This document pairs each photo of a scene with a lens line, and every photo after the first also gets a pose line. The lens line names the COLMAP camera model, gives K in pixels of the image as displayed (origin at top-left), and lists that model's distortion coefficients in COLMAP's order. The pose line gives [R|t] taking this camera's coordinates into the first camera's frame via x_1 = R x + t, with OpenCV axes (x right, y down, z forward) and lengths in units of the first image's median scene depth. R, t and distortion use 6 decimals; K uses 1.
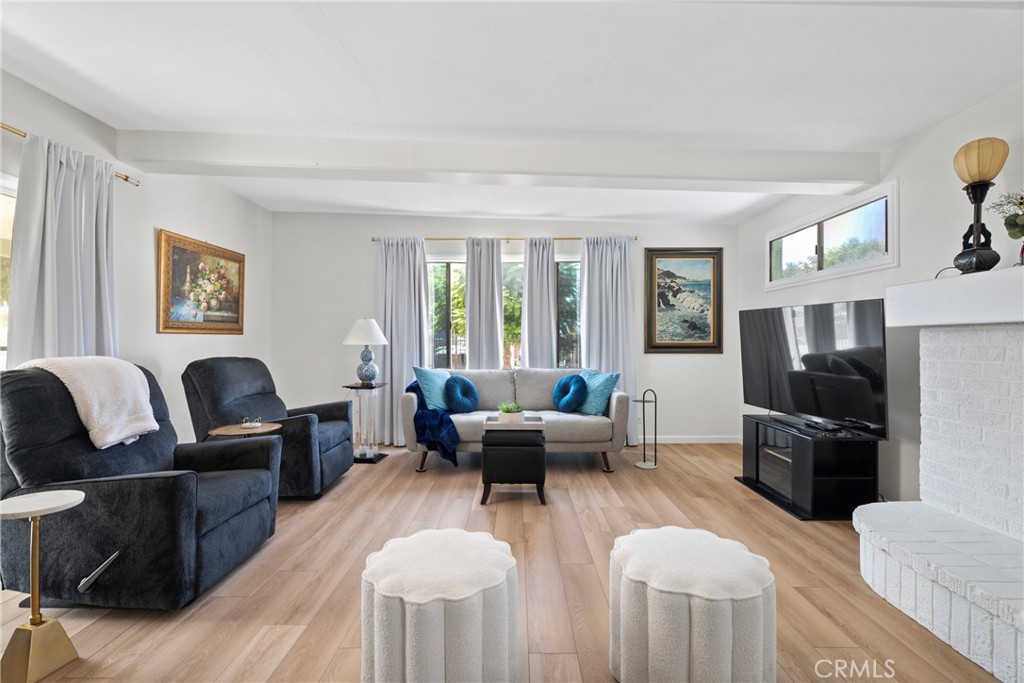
lens RADIAL K [[466.0, 0, 506.6], [0, 466.0, 339.5], [0, 0, 1]] dist [0.005151, 0.000607]
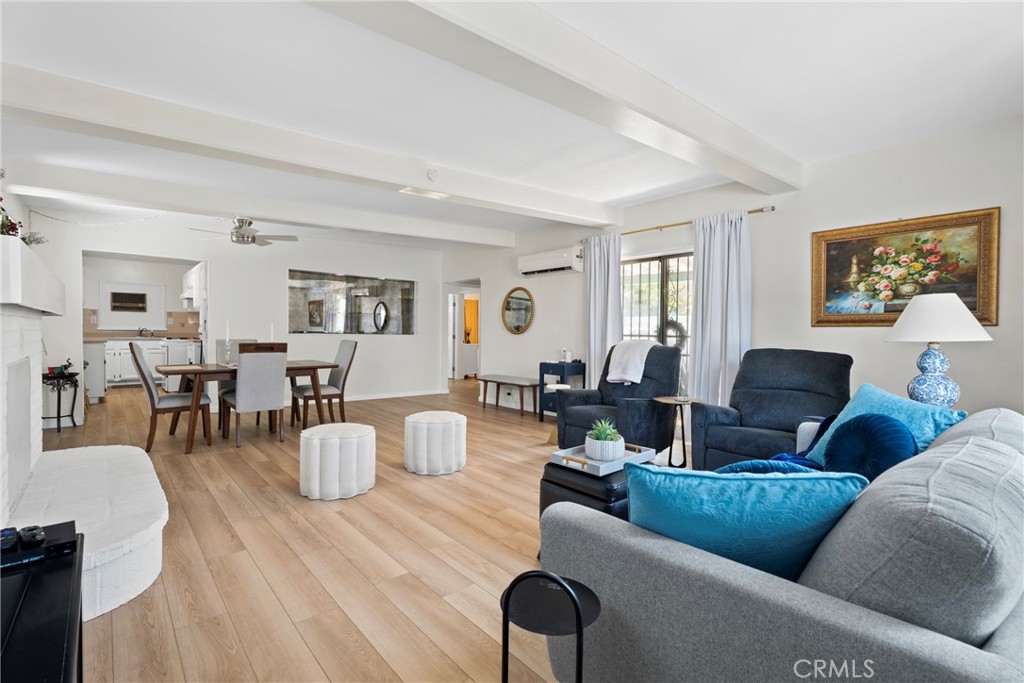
lens RADIAL K [[466.0, 0, 513.0], [0, 466.0, 337.4], [0, 0, 1]] dist [0.005151, 0.000607]
pose [[-0.740389, 0.002121, -0.672175, 0.474807], [-0.007402, 0.999909, 0.011308, 0.004051], [0.672138, 0.013347, -0.740306, 1.199085]]
